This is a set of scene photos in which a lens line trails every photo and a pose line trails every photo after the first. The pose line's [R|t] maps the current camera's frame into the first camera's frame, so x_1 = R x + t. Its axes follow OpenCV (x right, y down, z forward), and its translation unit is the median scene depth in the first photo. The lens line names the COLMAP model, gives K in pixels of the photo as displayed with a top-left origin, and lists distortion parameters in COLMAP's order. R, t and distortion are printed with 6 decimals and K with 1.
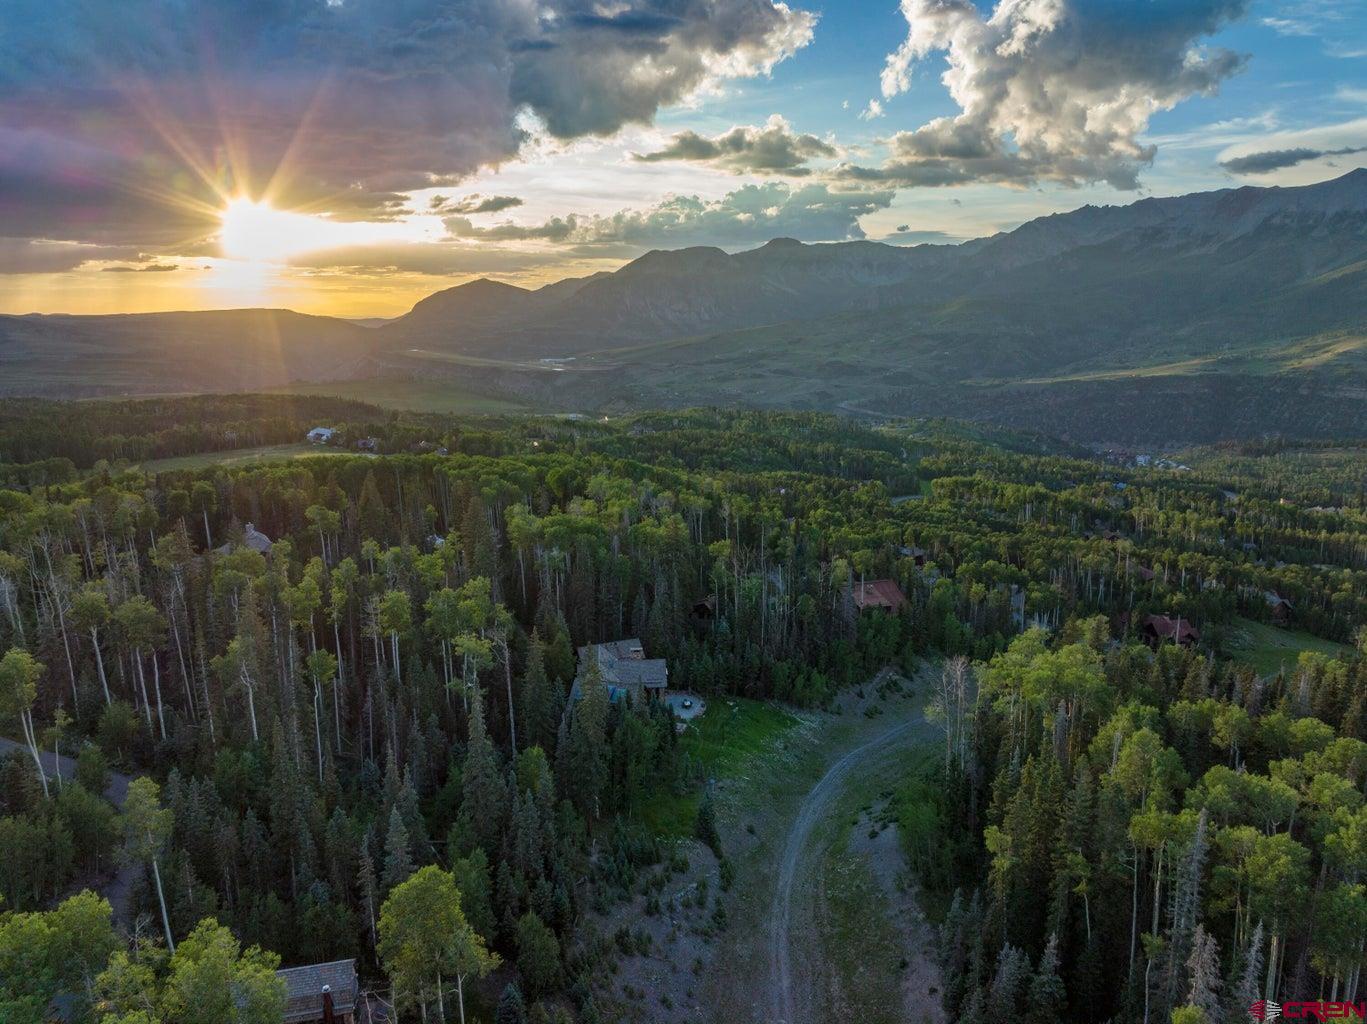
lens RADIAL K [[970.4, 0, 683.5], [0, 970.4, 512.0], [0, 0, 1]] dist [-0.028550, 0.007247]
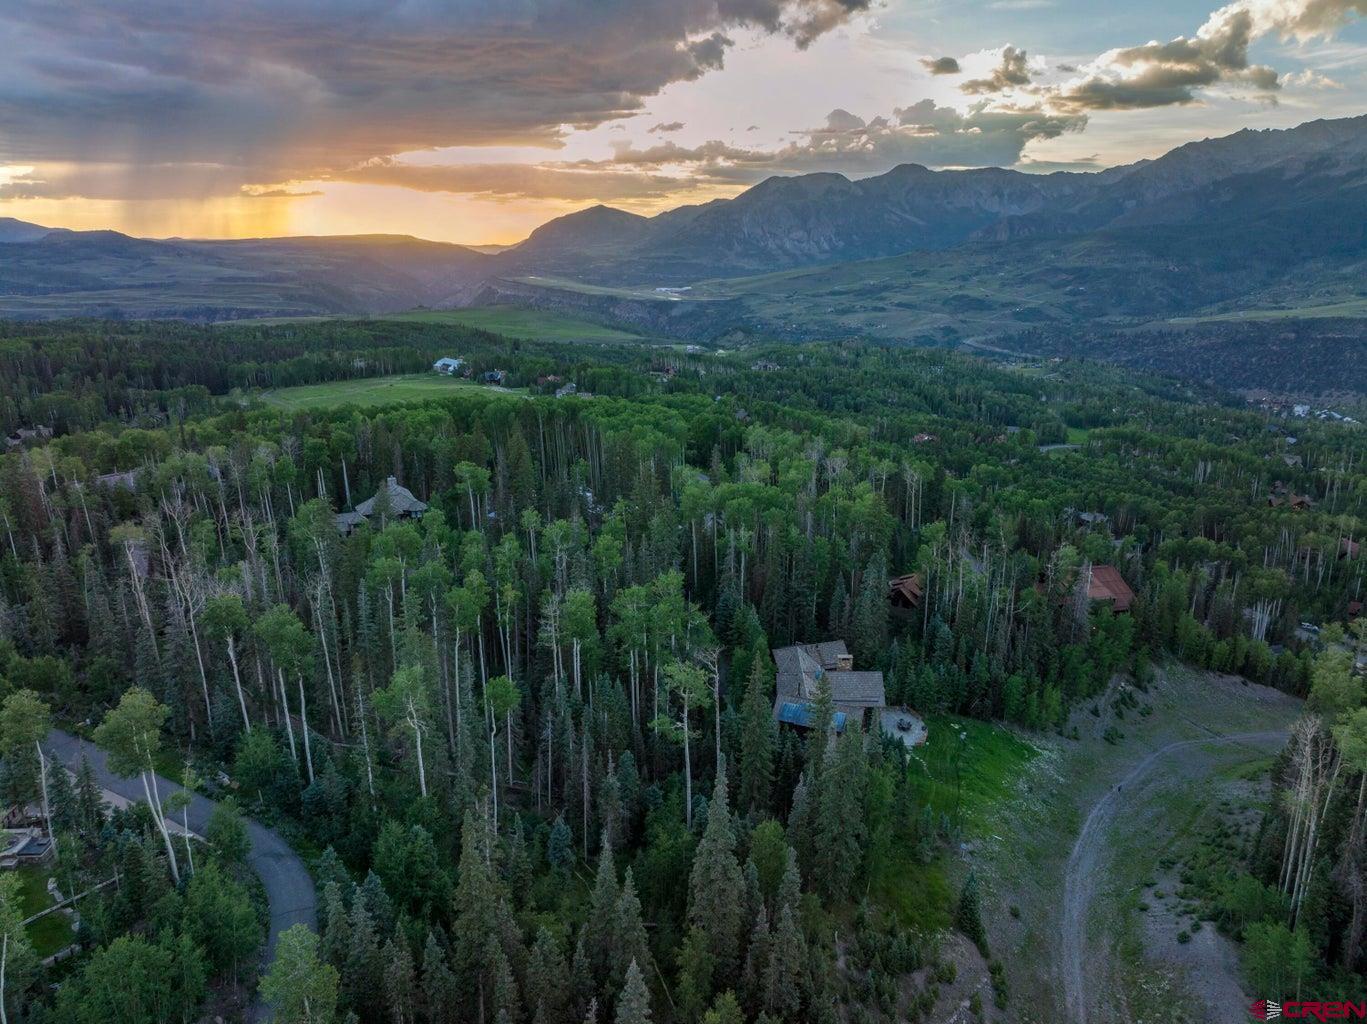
lens RADIAL K [[971.4, 0, 683.5], [0, 971.4, 512.0], [0, 0, 1]] dist [-0.035132, 0.005366]
pose [[0.993394, 0.038629, -0.108060, -0.079965], [-0.030979, 0.996953, 0.071592, -0.029926], [0.110497, -0.067771, 0.991563, 0.130492]]
